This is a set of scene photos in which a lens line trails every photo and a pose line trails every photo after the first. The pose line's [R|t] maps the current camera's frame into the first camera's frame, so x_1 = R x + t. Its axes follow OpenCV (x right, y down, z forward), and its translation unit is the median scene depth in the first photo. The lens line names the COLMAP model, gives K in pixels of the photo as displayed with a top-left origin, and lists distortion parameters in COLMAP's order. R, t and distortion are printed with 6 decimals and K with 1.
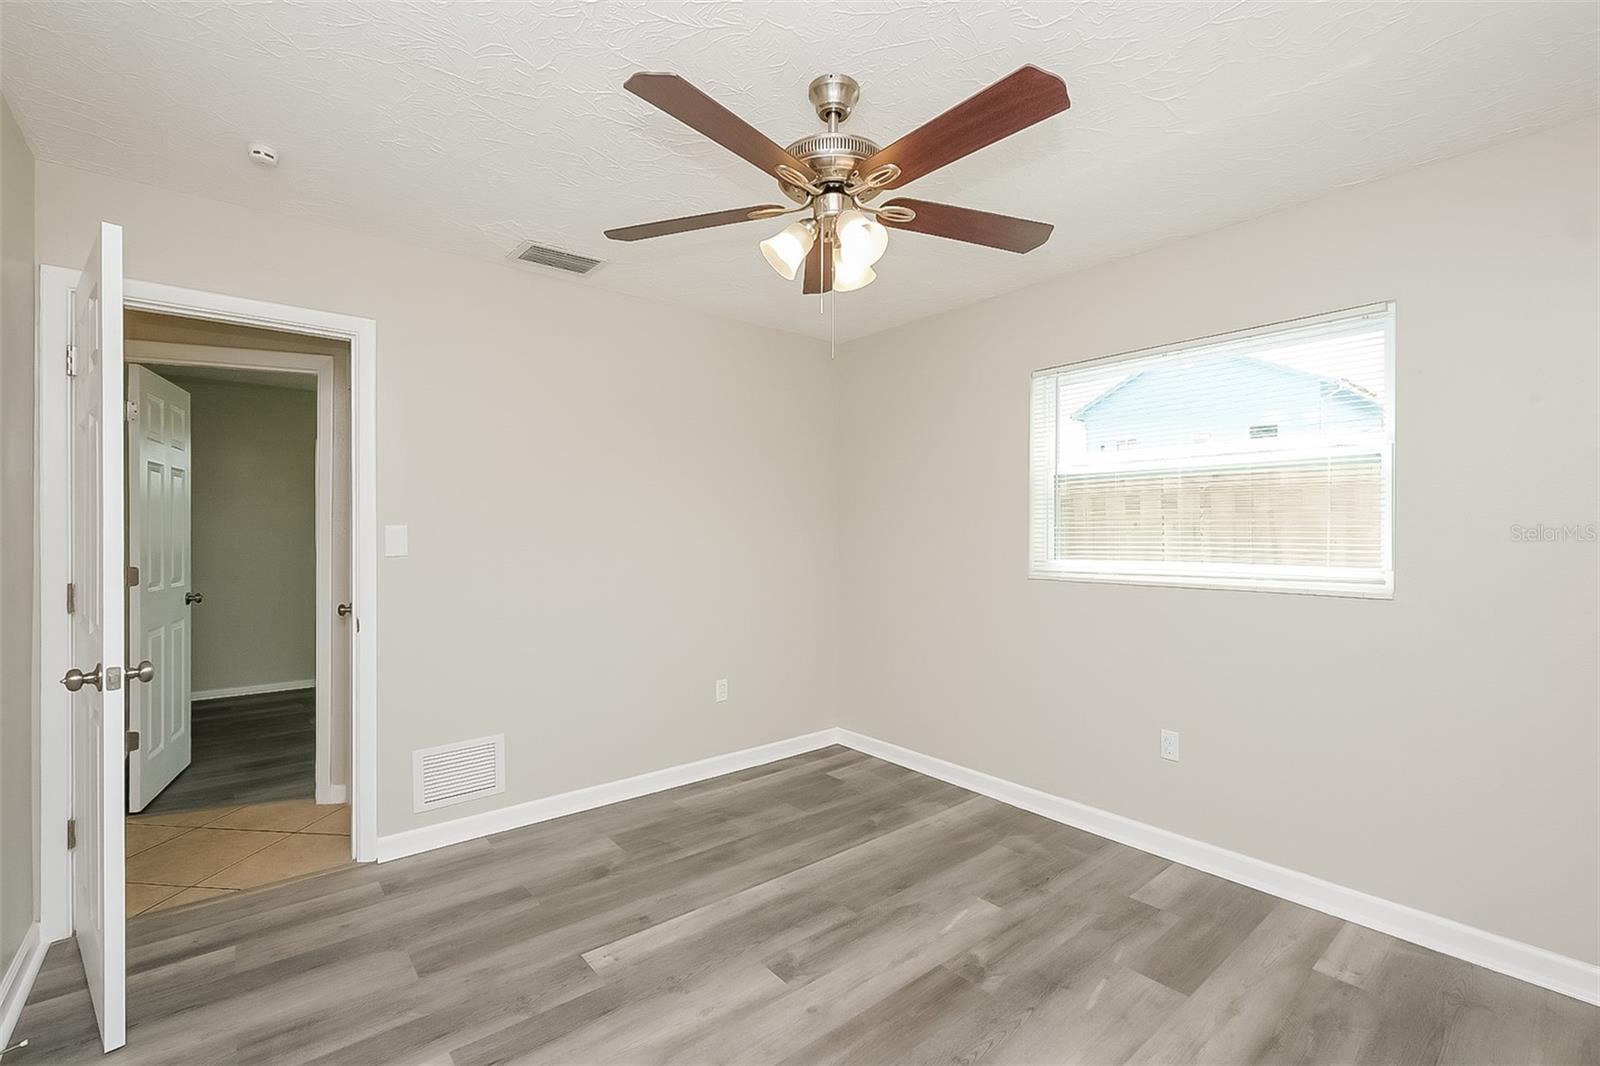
lens RADIAL K [[692.6, 0, 800.0], [0, 692.6, 533.0], [0, 0, 1]] dist [0.002486, 0.000493]
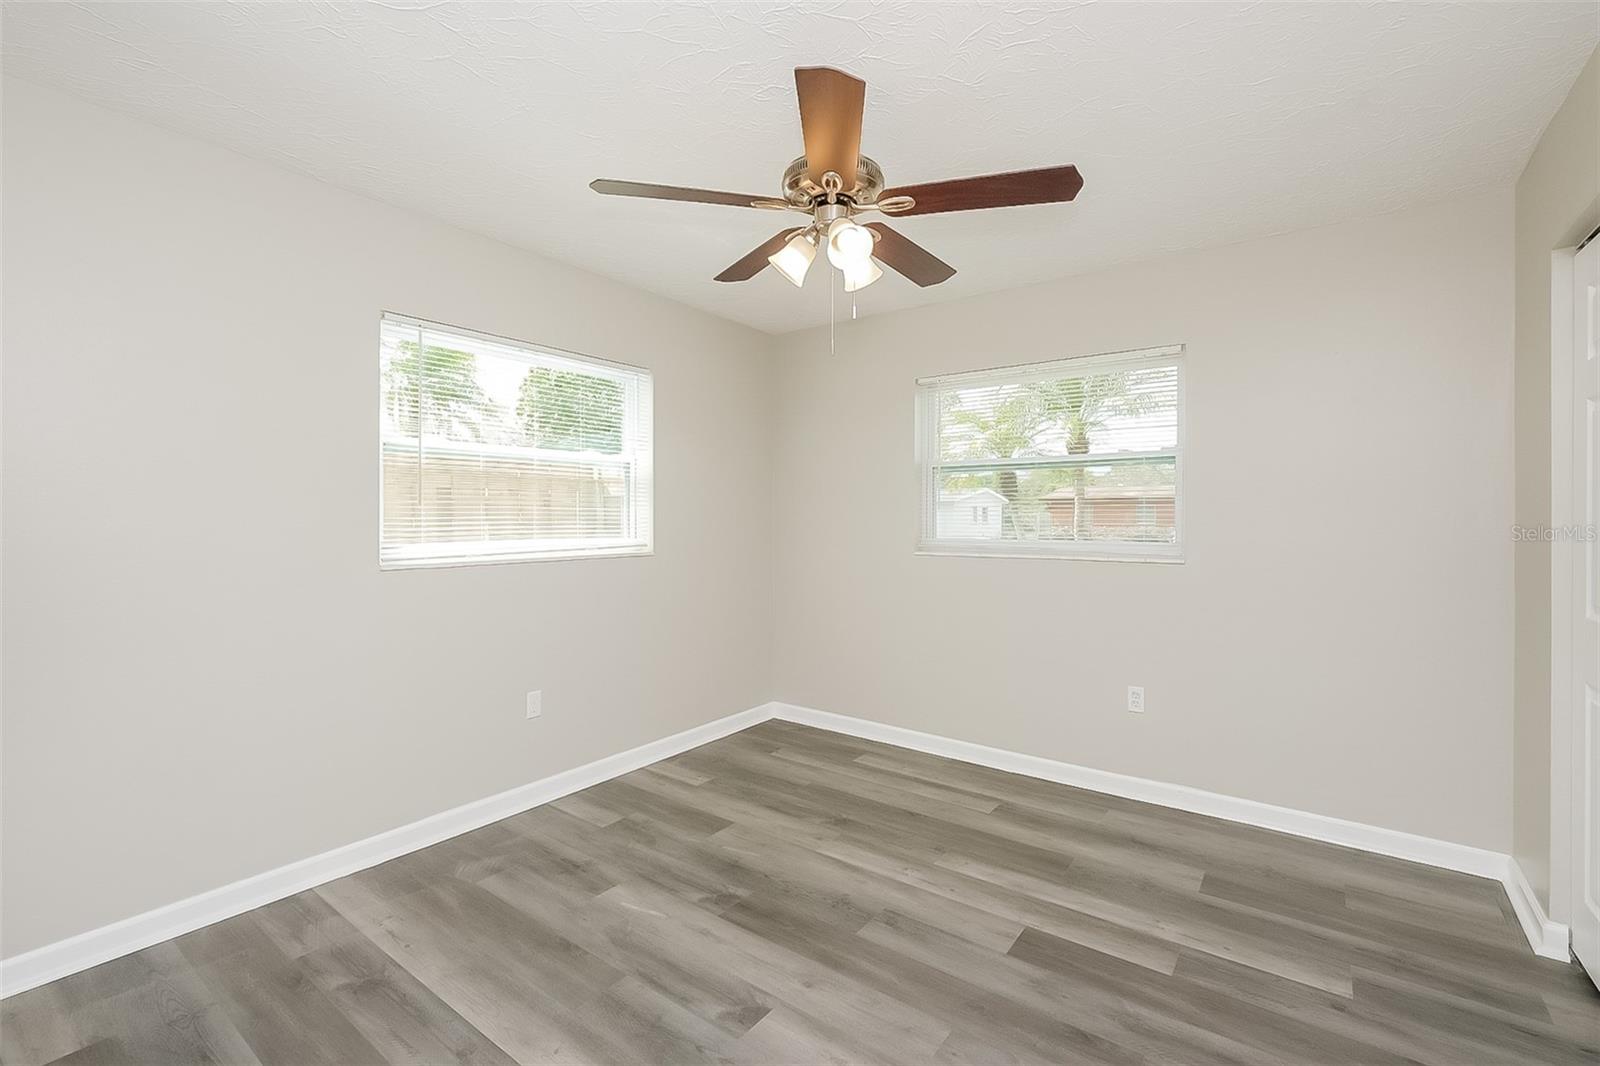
lens RADIAL K [[709.5, 0, 794.2], [0, 709.5, 531.3], [0, 0, 1]] dist [-0.000473, -0.000450]
pose [[-0.230422, -0.023407, 0.972809, -0.754447], [-0.003573, 0.999724, 0.023208, 0.000228], [-0.973084, 0.001872, -0.230443, 0.974805]]
